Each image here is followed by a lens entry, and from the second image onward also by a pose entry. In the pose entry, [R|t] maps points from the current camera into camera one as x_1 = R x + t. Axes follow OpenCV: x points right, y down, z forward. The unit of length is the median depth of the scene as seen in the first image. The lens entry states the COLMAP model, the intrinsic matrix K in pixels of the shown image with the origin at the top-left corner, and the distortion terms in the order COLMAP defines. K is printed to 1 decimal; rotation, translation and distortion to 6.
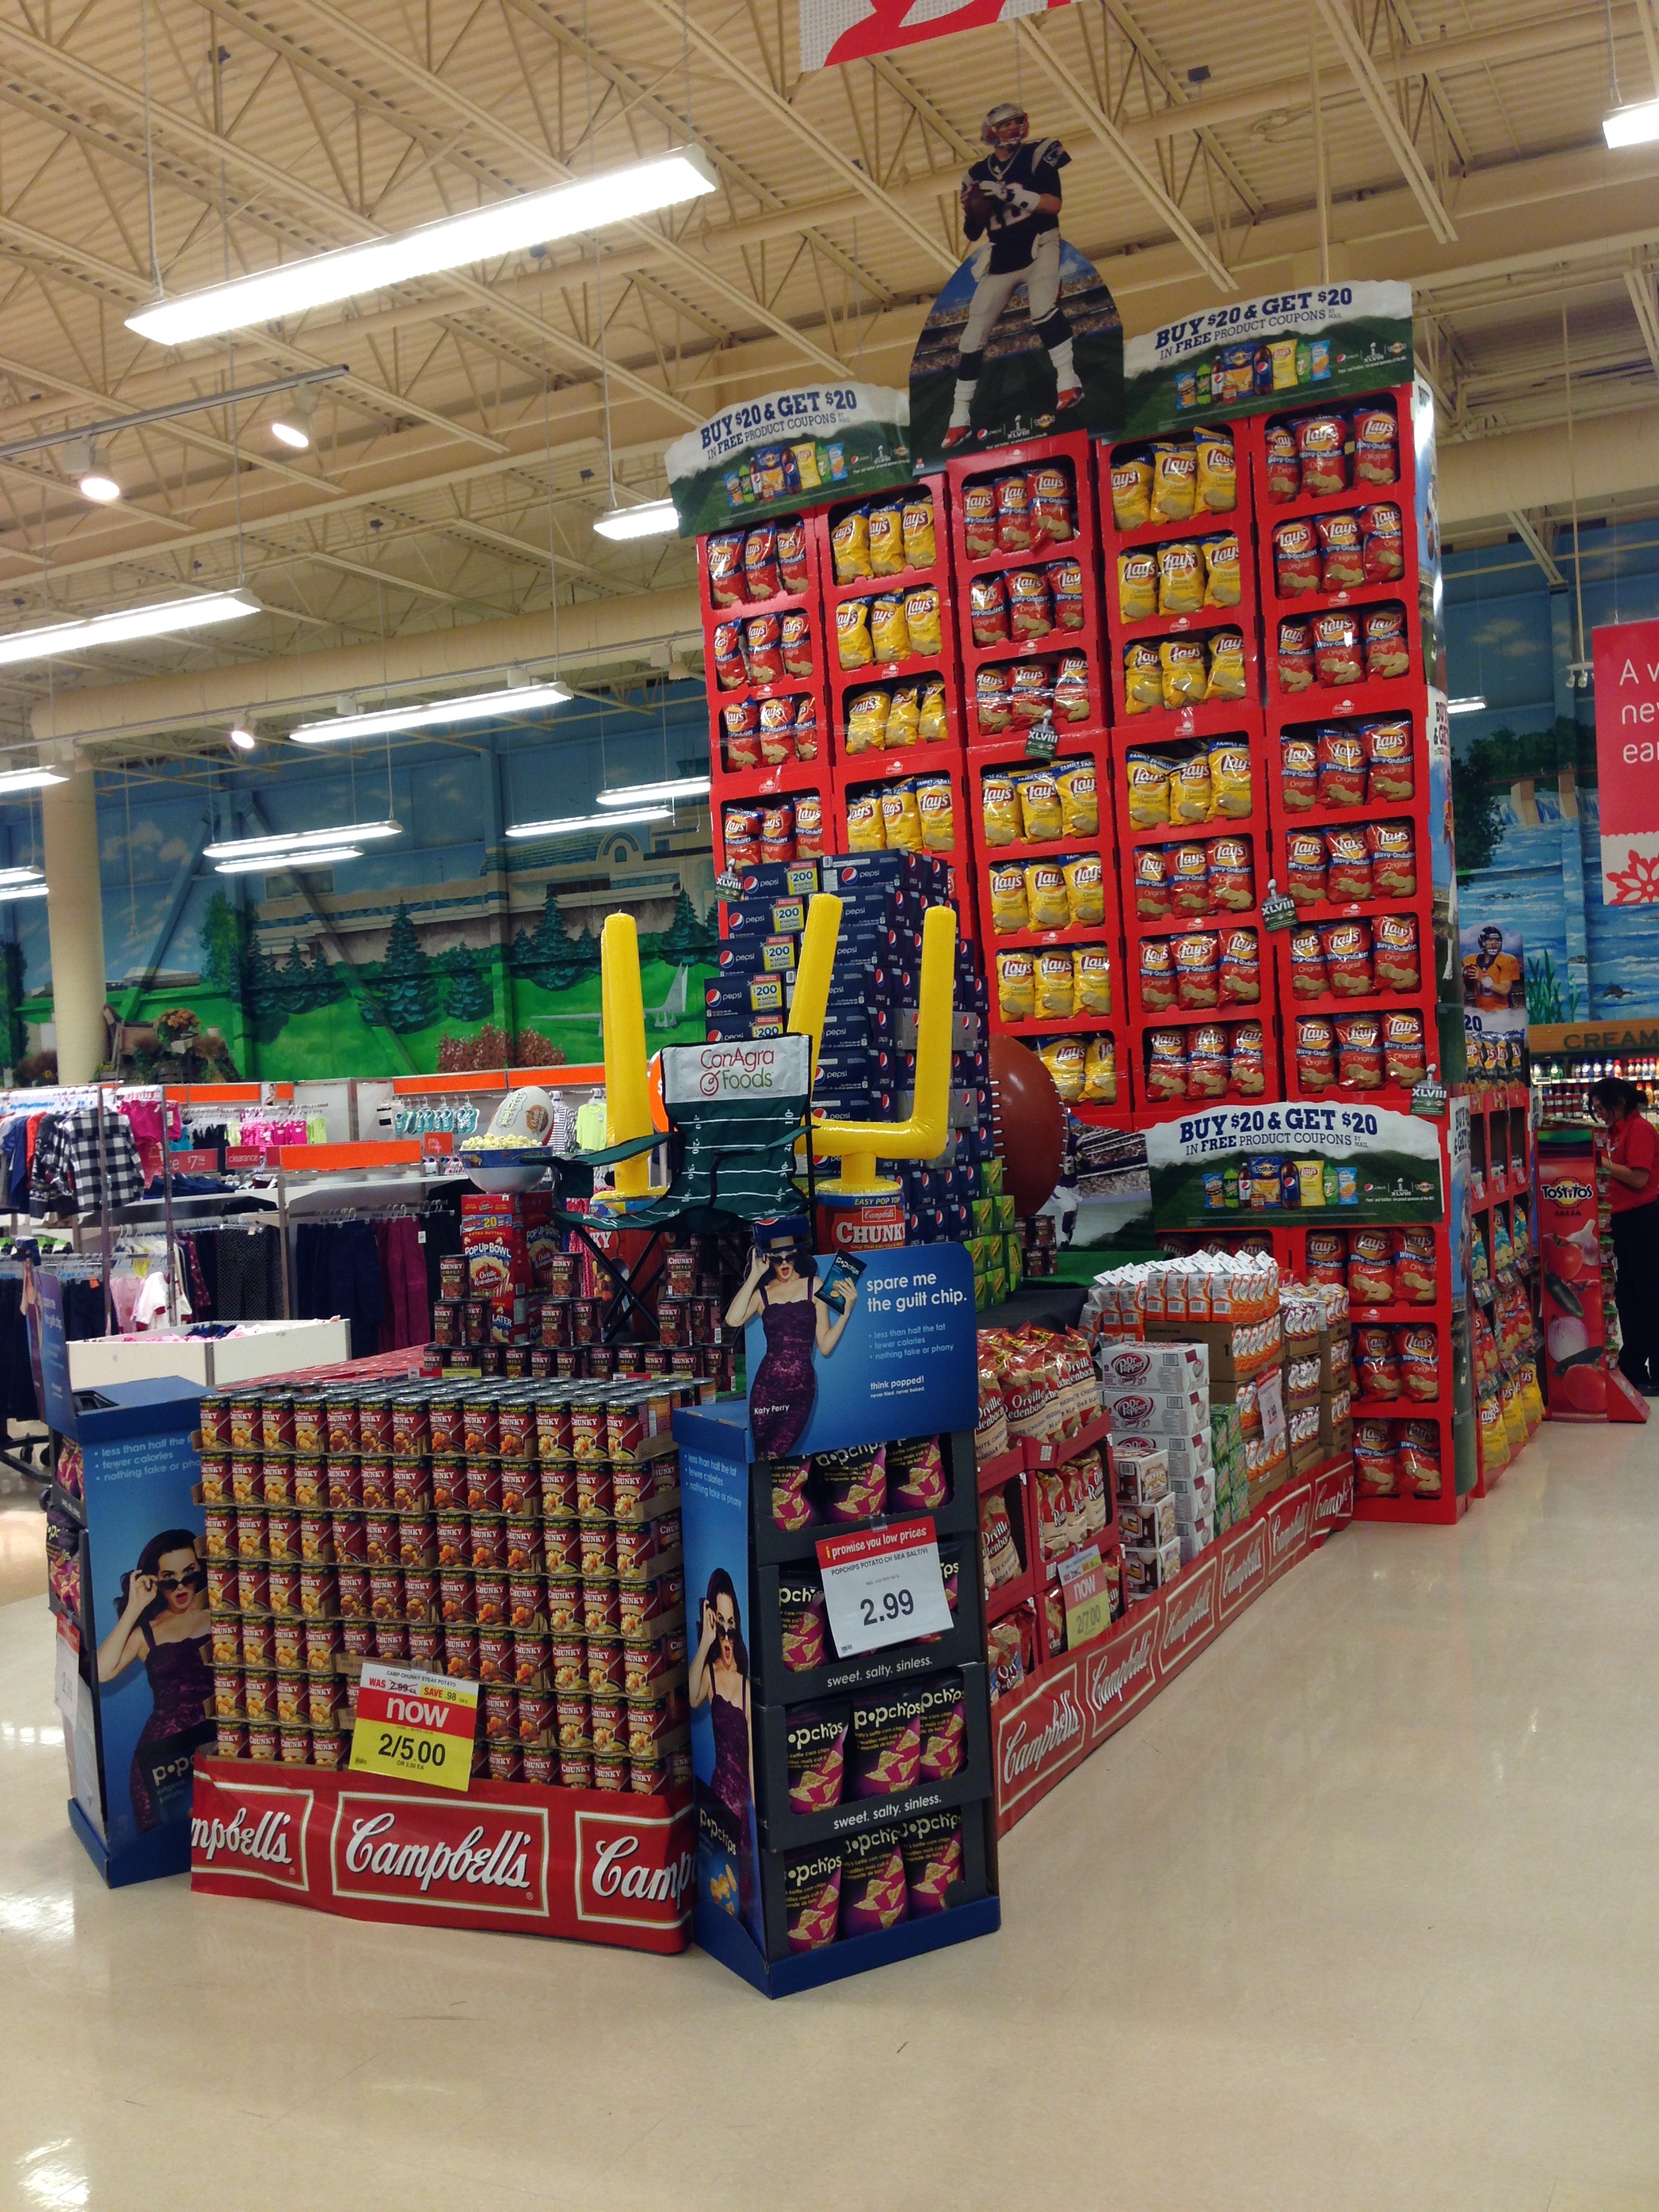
lens RADIAL K [[2024.9, 0, 842.2], [0, 2024.9, 1122.0], [0, 0, 1]] dist [0.063786, 0.000000]
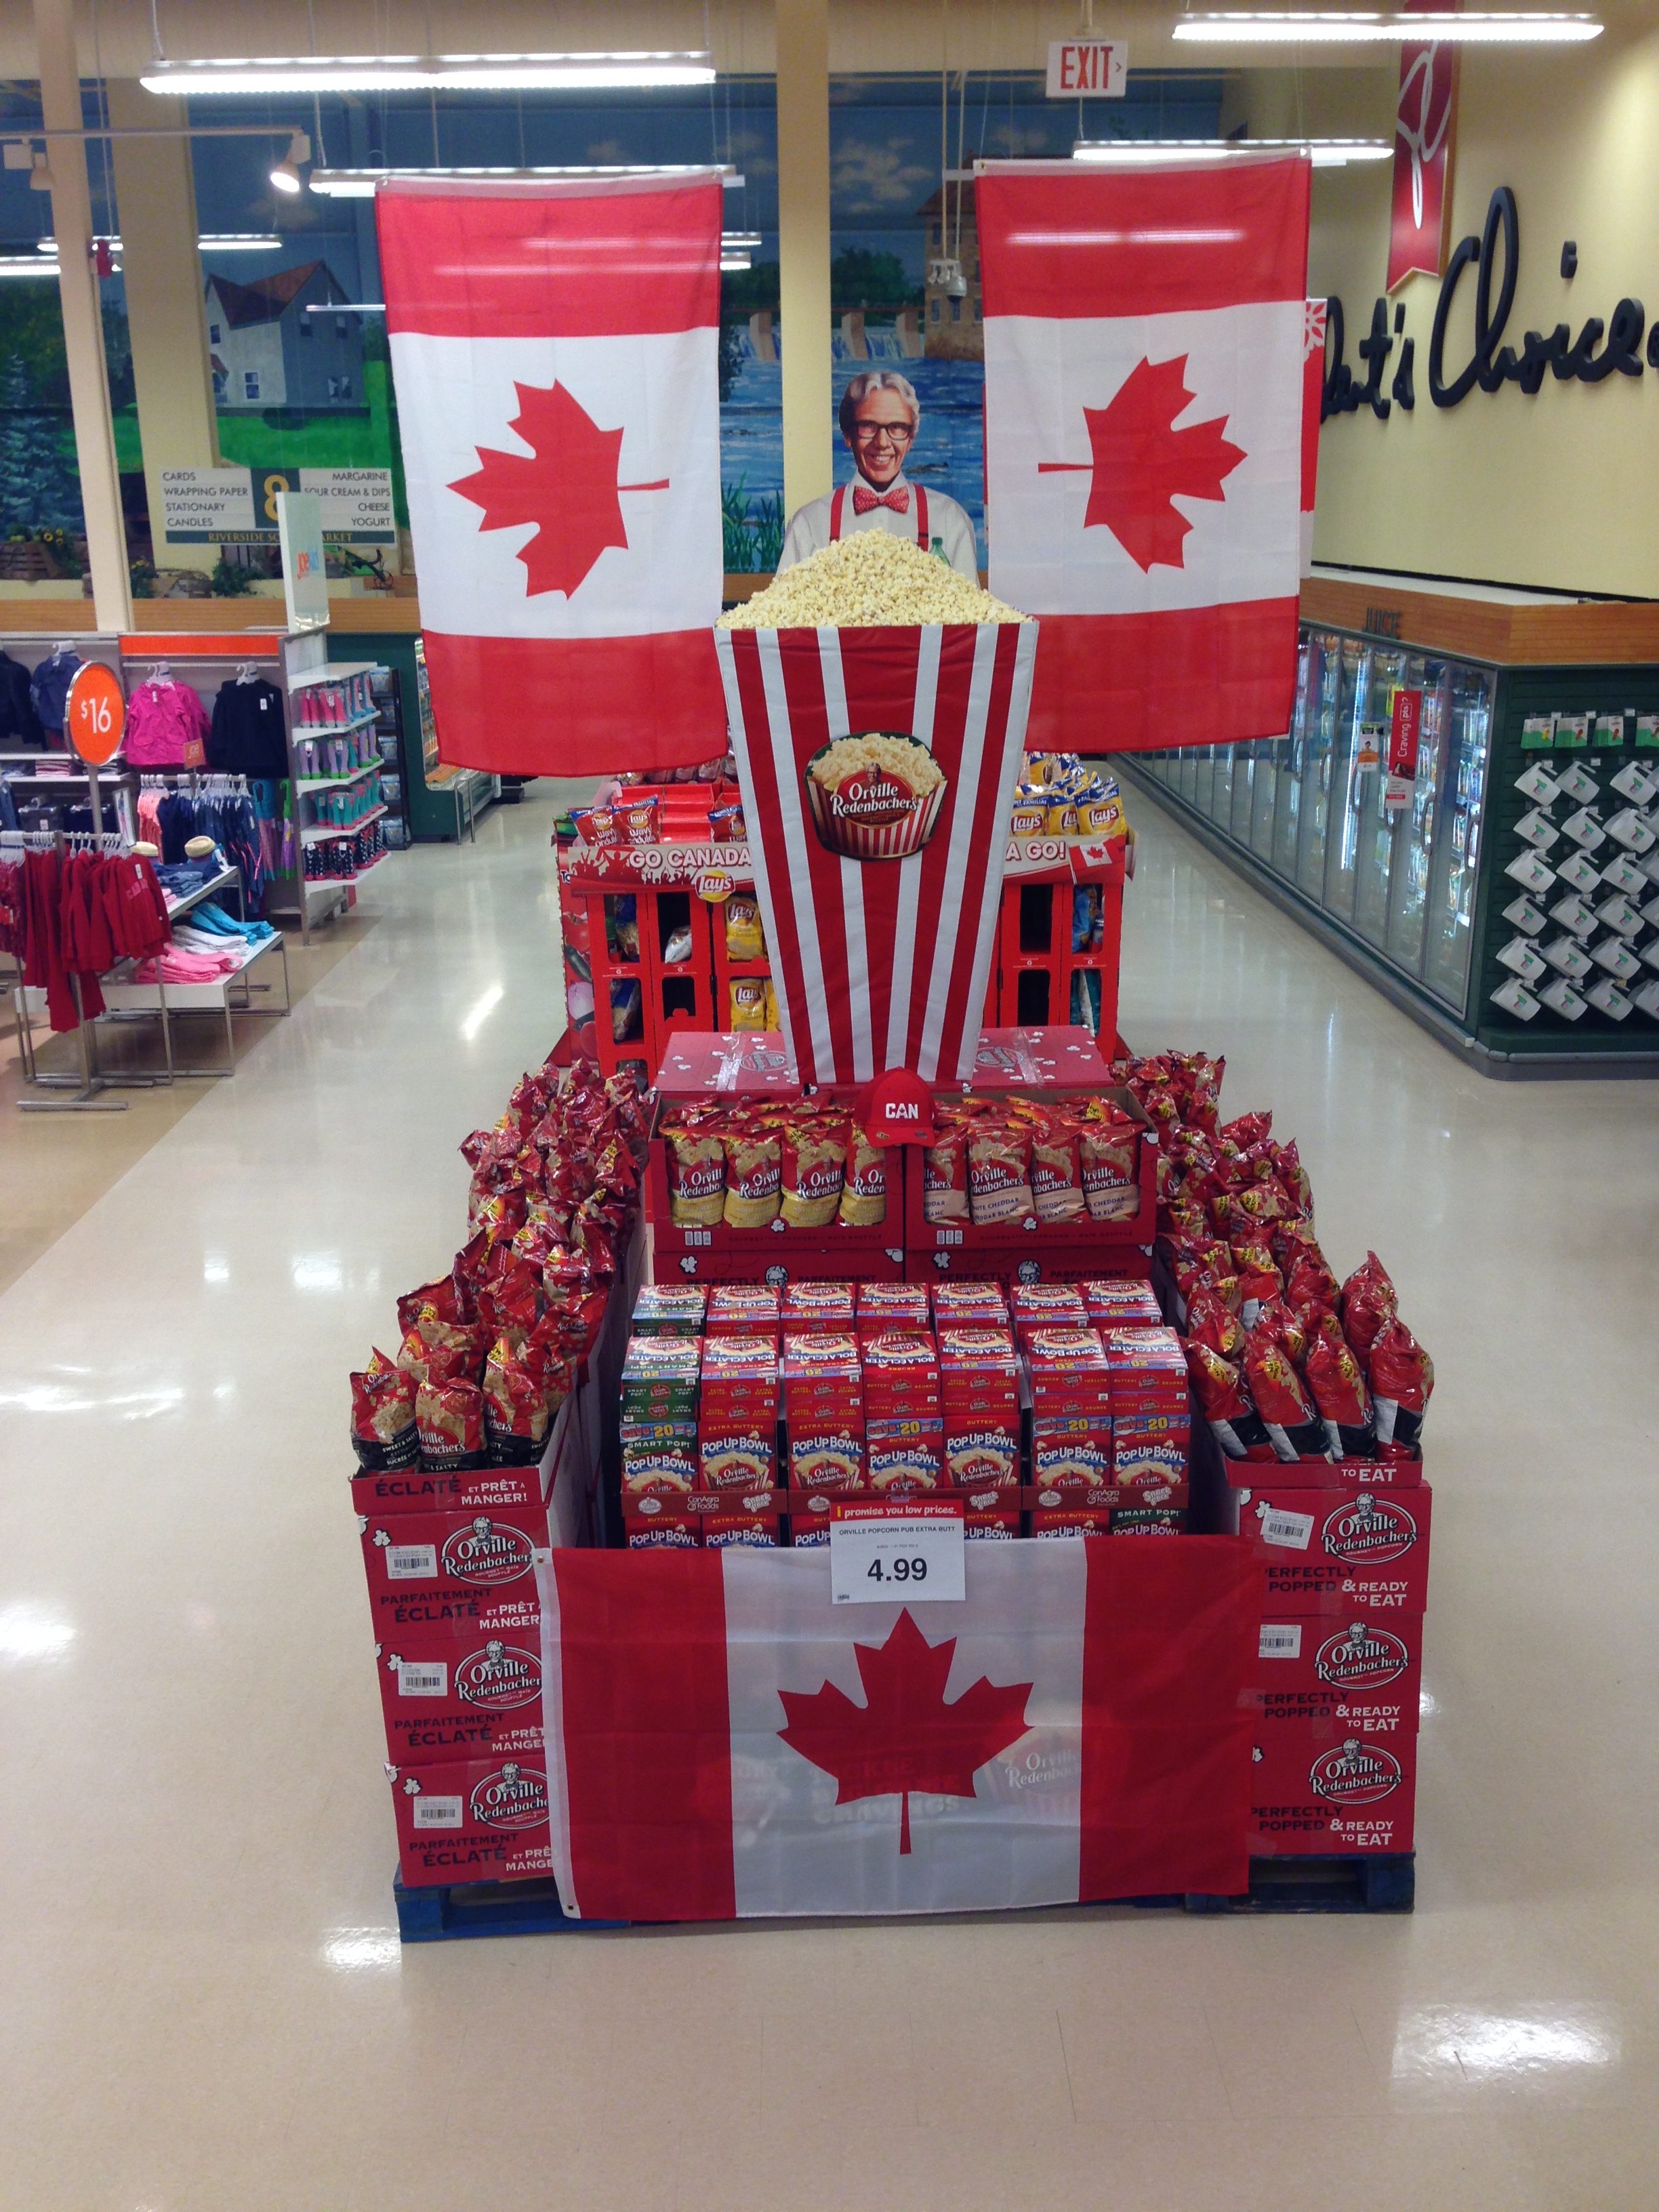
lens RADIAL K [[2024.9, 0, 838.0], [0, 2024.9, 1105.3], [0, 0, 1]] dist [0.063786, 0.000000]
pose [[0.886624, -0.090733, 0.453503, -0.124411], [-0.033572, 0.965354, 0.258774, -0.051558], [-0.461271, -0.244661, 0.852860, 0.028856]]
